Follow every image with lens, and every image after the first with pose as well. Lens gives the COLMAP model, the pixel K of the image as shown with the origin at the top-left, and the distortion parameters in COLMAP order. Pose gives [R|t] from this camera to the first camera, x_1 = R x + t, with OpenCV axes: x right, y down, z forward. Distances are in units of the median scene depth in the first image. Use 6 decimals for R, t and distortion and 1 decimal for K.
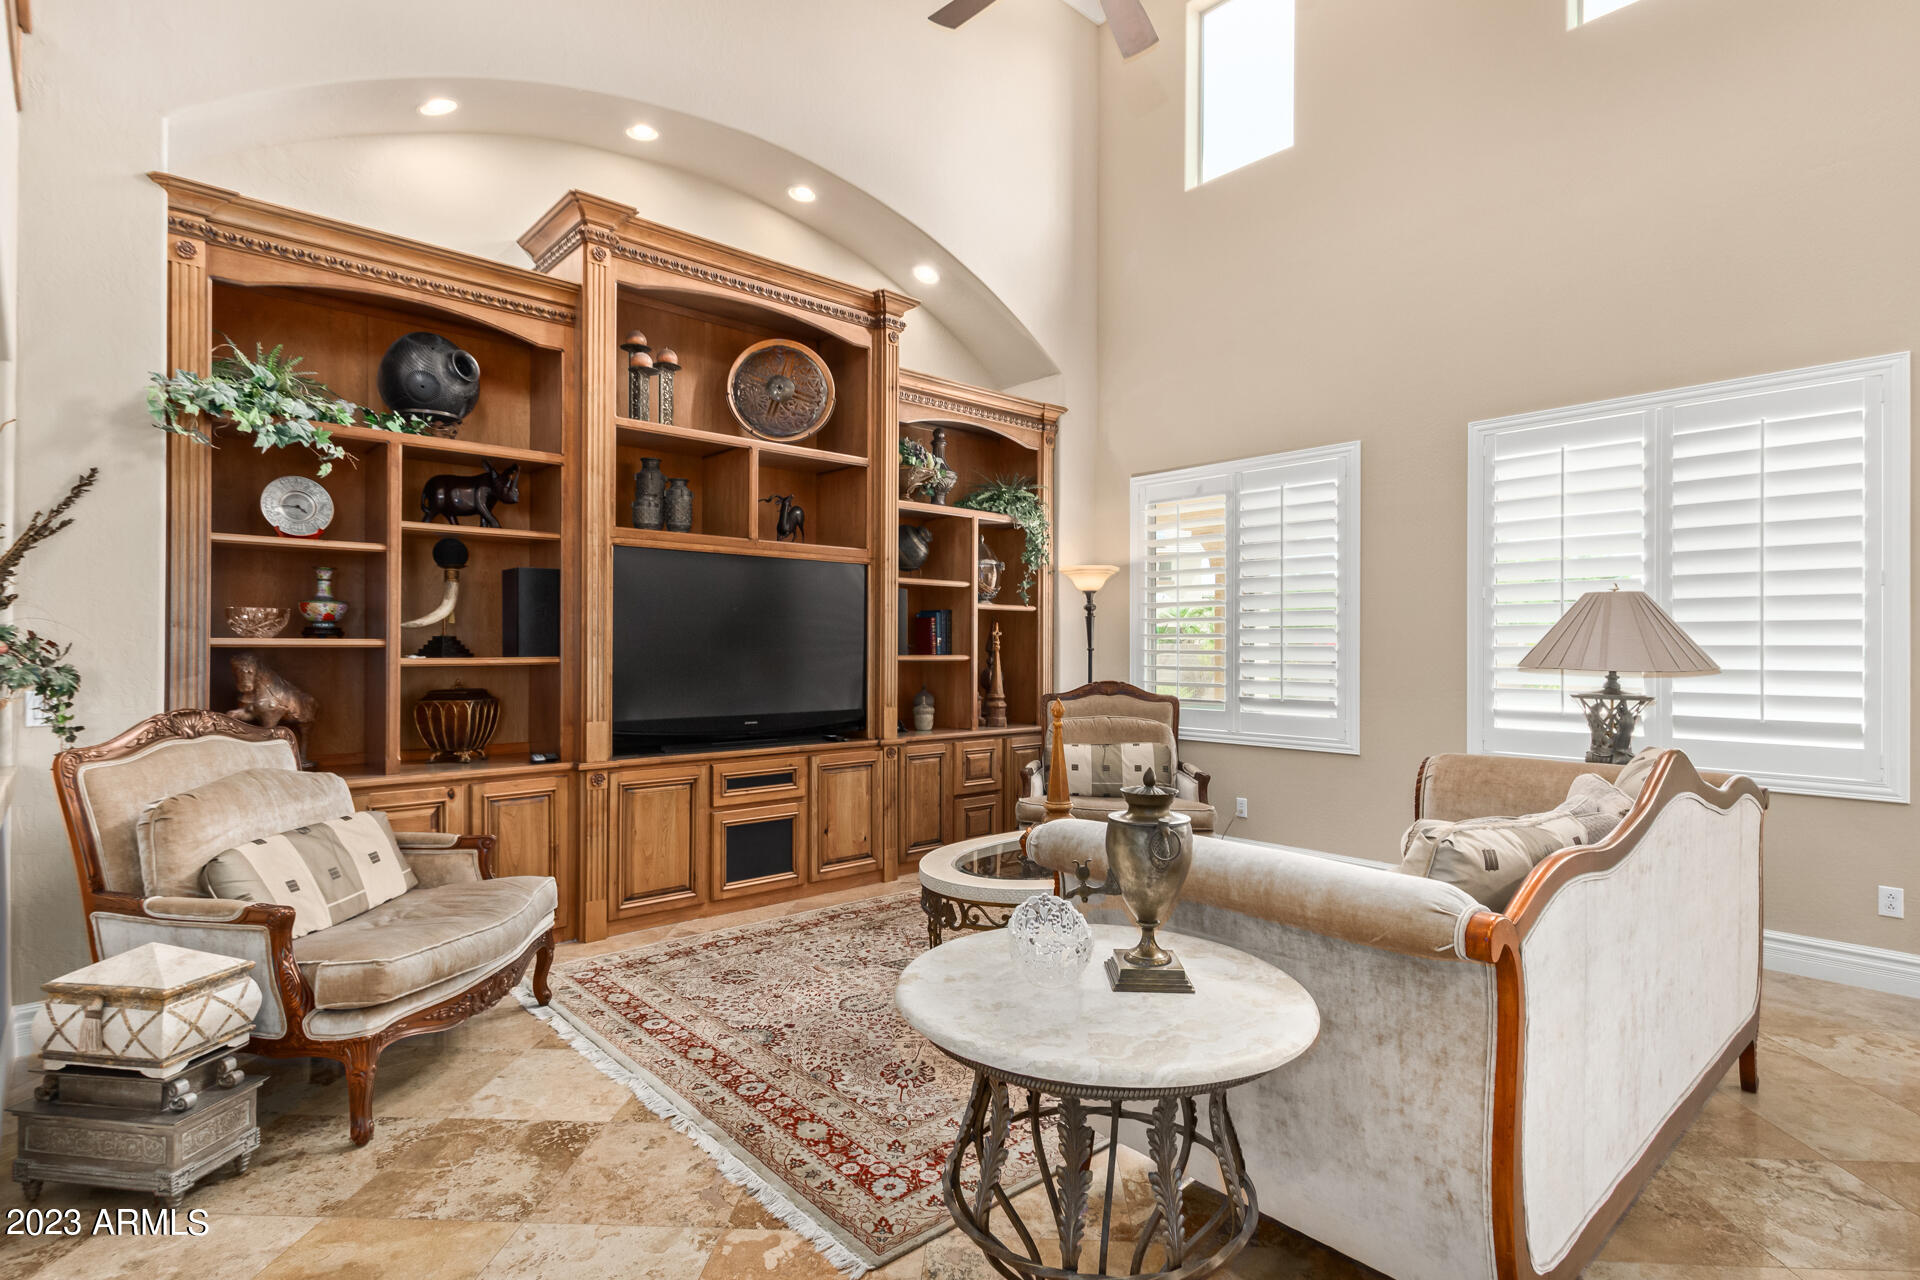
lens RADIAL K [[960.8, 0, 973.5], [0, 960.8, 644.6], [0, 0, 1]] dist [0.006757, 0.000648]
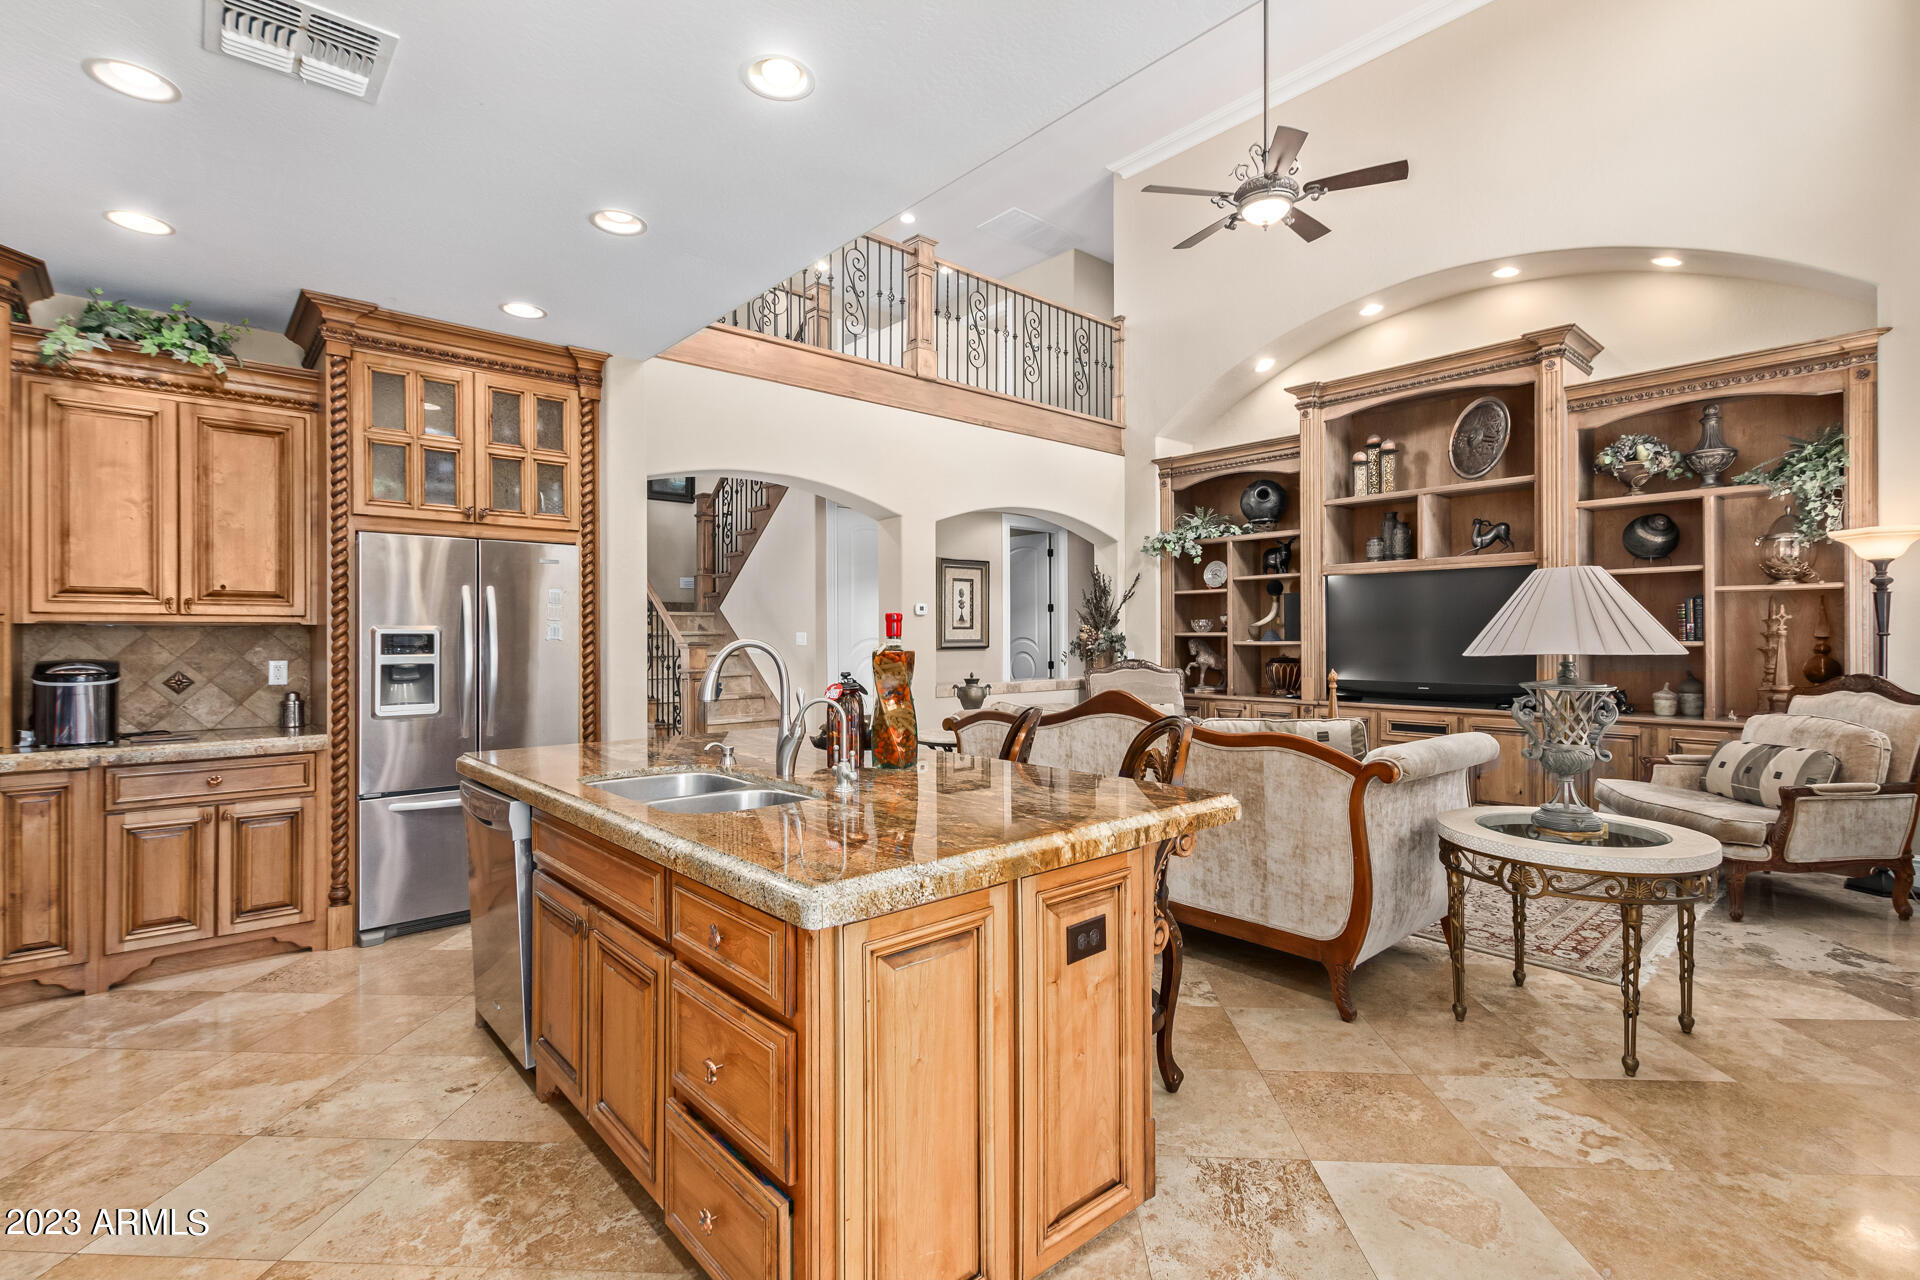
lens RADIAL K [[889.5, 0, 958.7], [0, 889.5, 634.9], [0, 0, 1]] dist [0.004020, -0.001191]
pose [[-0.009576, -0.005967, -0.999936, 1.102519], [0.007731, 0.999952, -0.006041, 0.005544], [0.999924, -0.007788, -0.009530, 0.329212]]
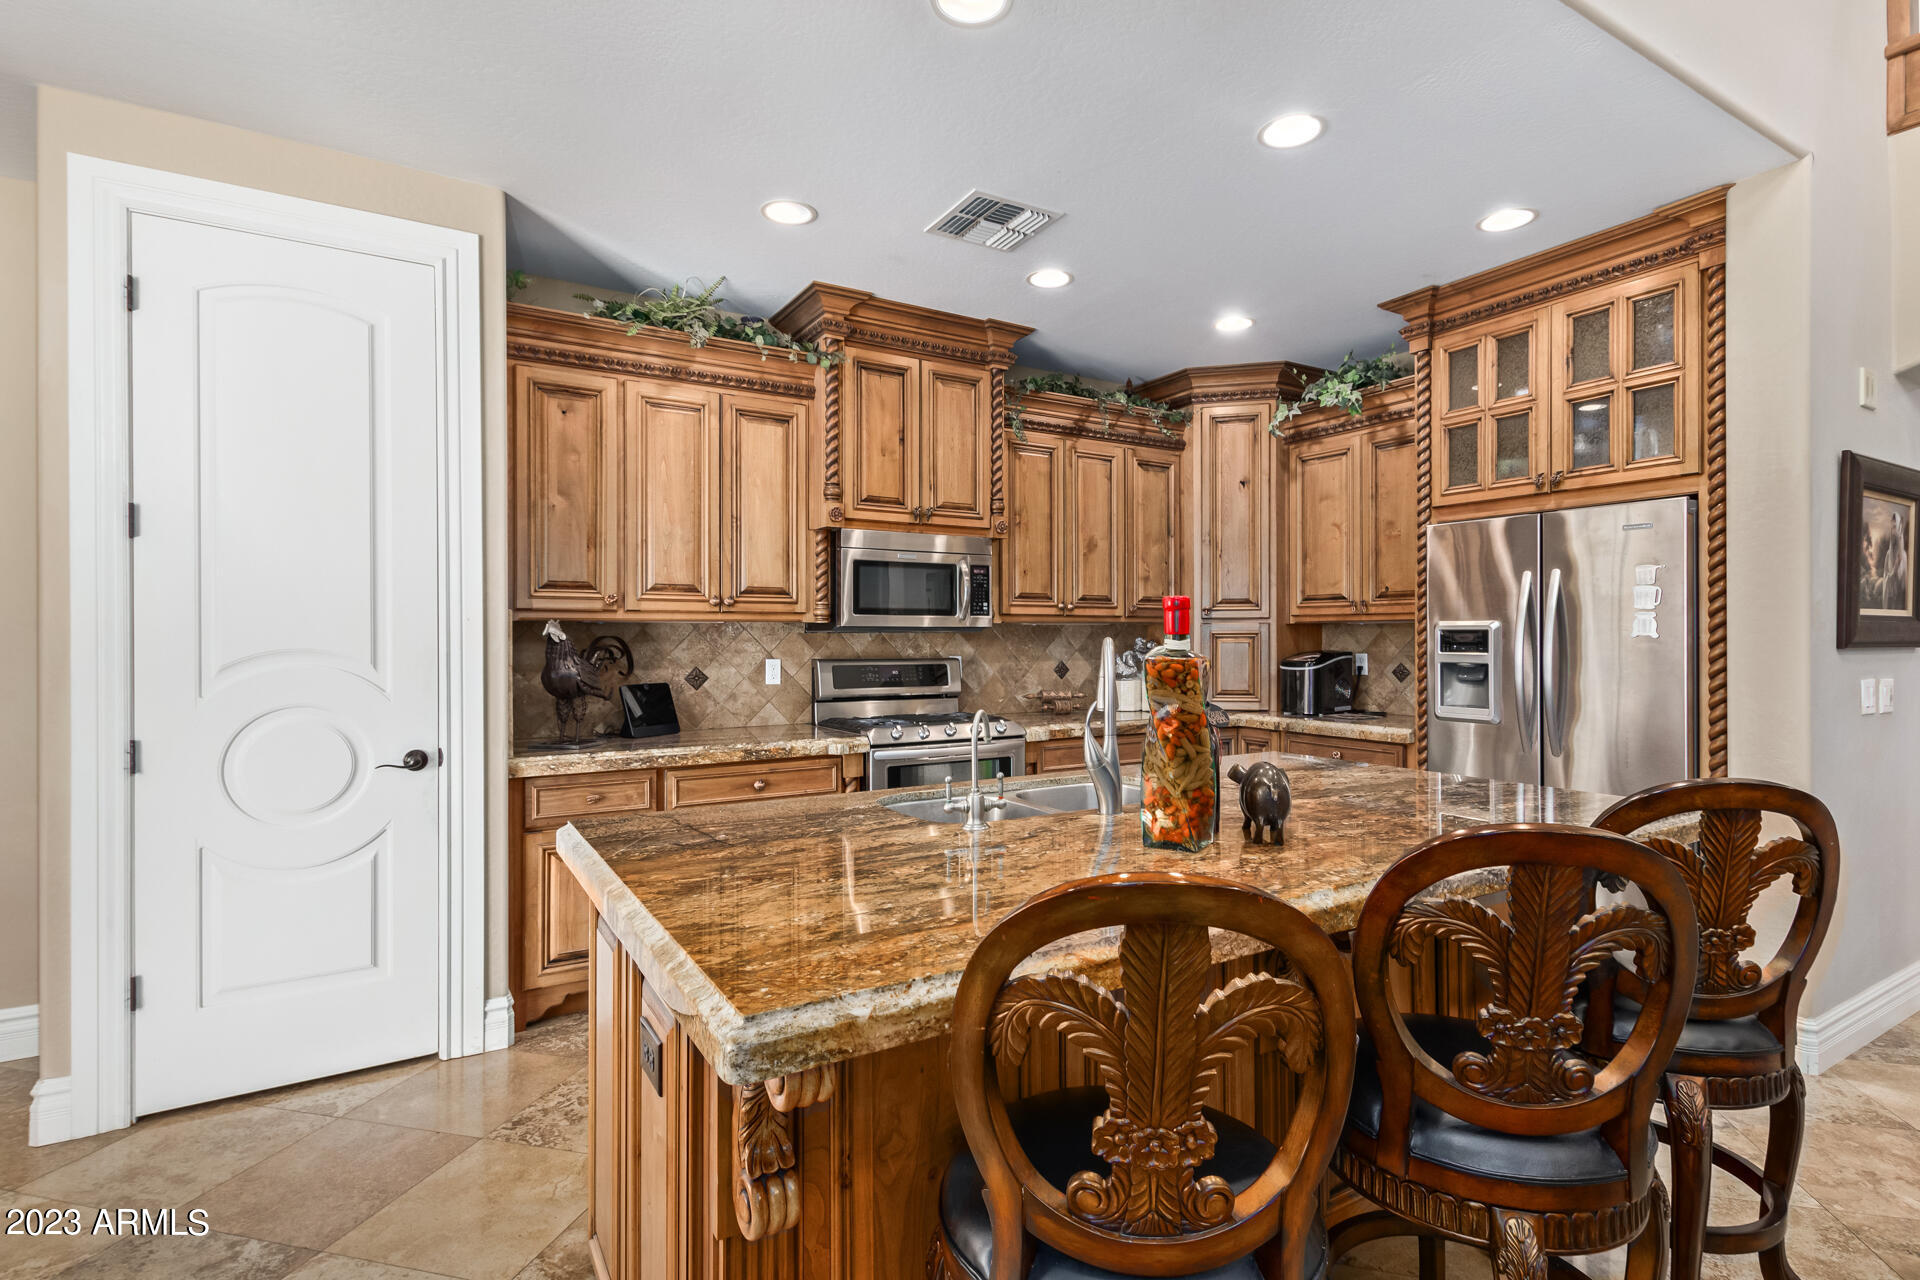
lens RADIAL K [[919.4, 0, 967.1], [0, 919.4, 639.0], [0, 0, 1]] dist [0.011539, -0.001072]
pose [[-0.981858, -0.001429, 0.189612, 0.562103], [-0.001620, 0.999998, -0.000850, 0.004908], [-0.189610, -0.001142, -0.981859, 0.647688]]
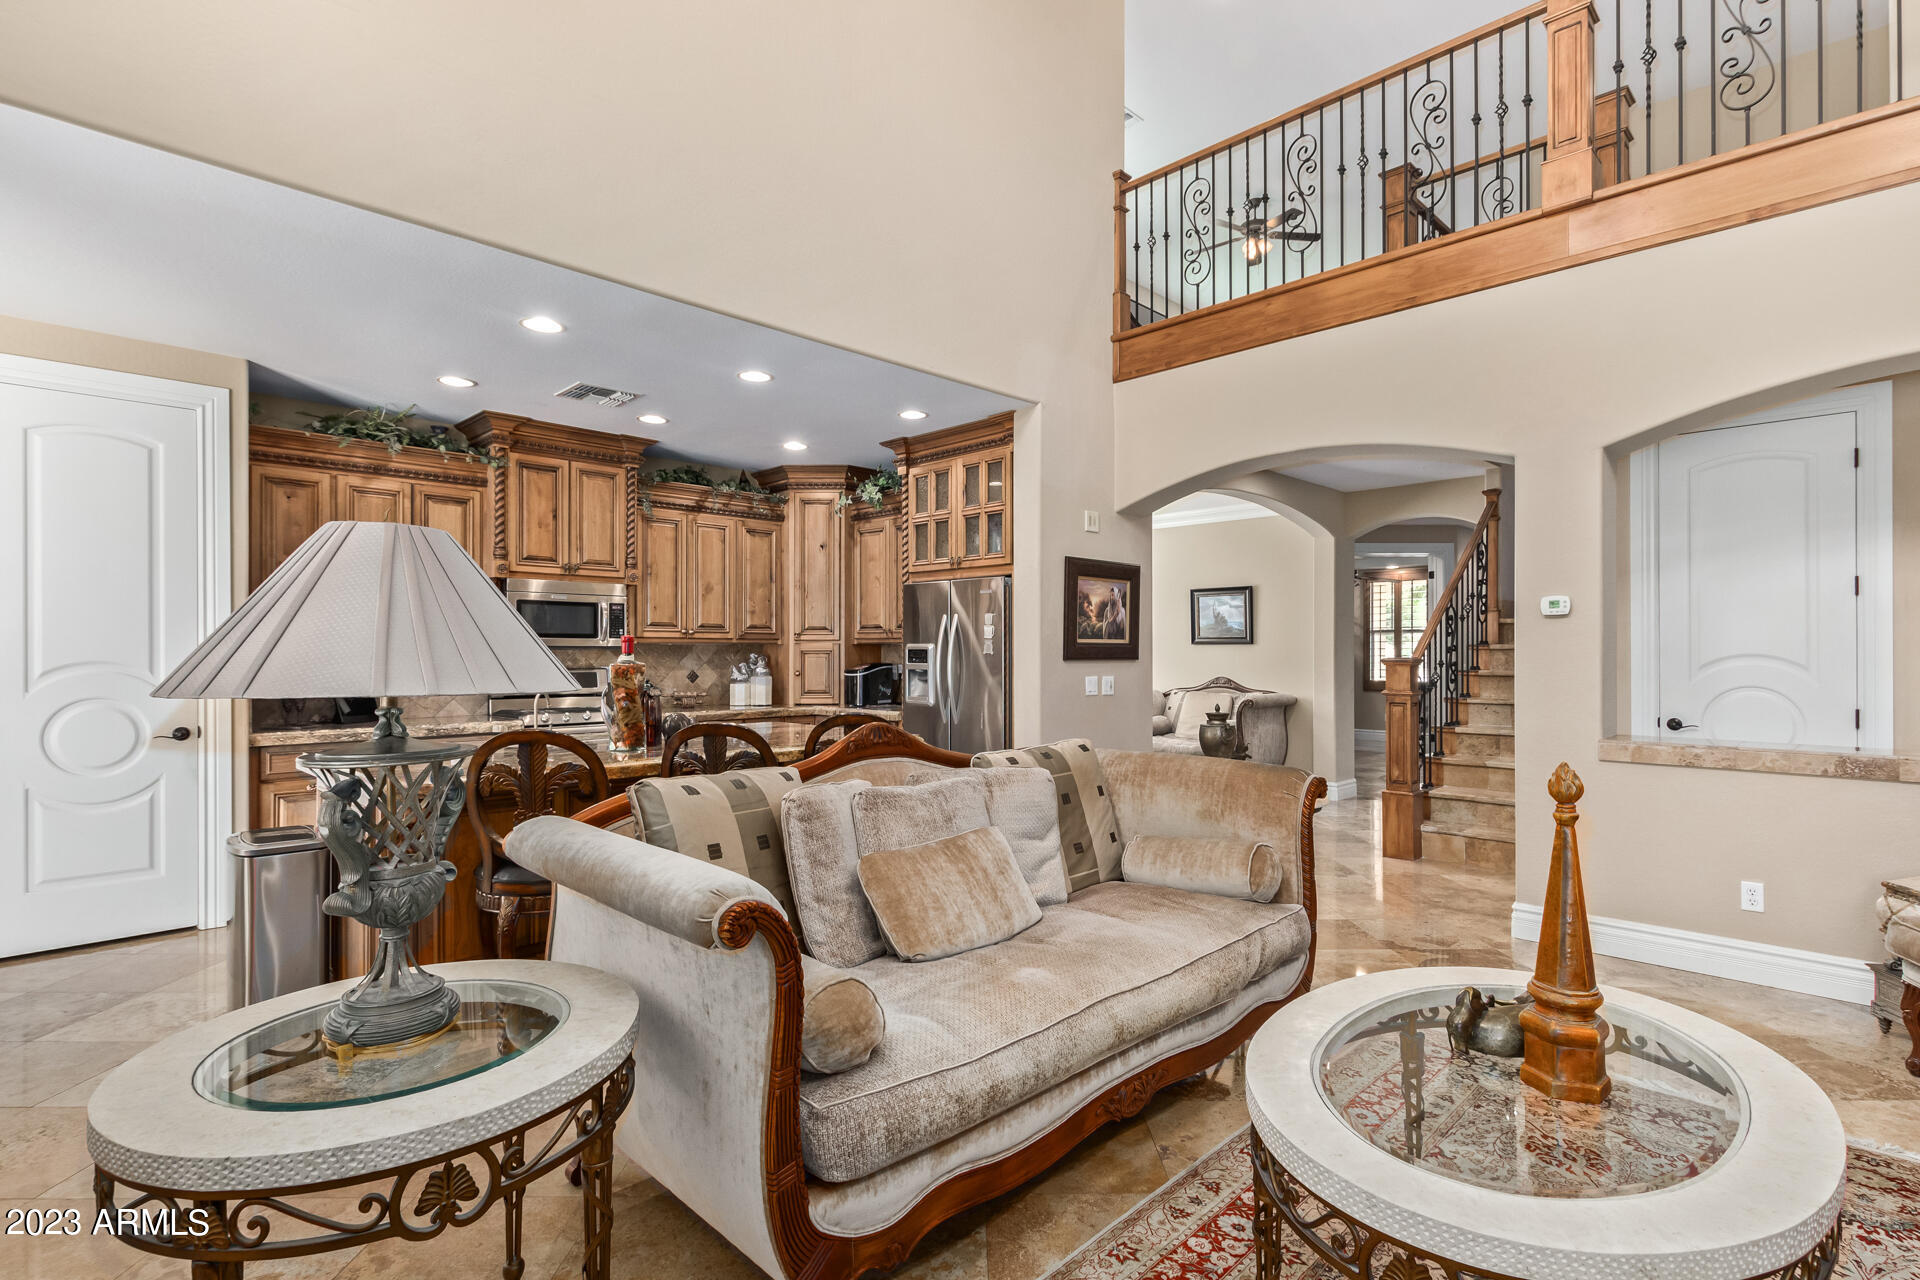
lens RADIAL K [[921.5, 0, 961.3], [0, 921.5, 652.5], [0, 0, 1]] dist [0.008119, -0.001007]
pose [[-0.998623, -0.002743, -0.052387, 0.311485], [-0.002606, 0.999993, -0.002683, 0.003512], [0.052394, -0.002543, -0.998623, 1.071314]]
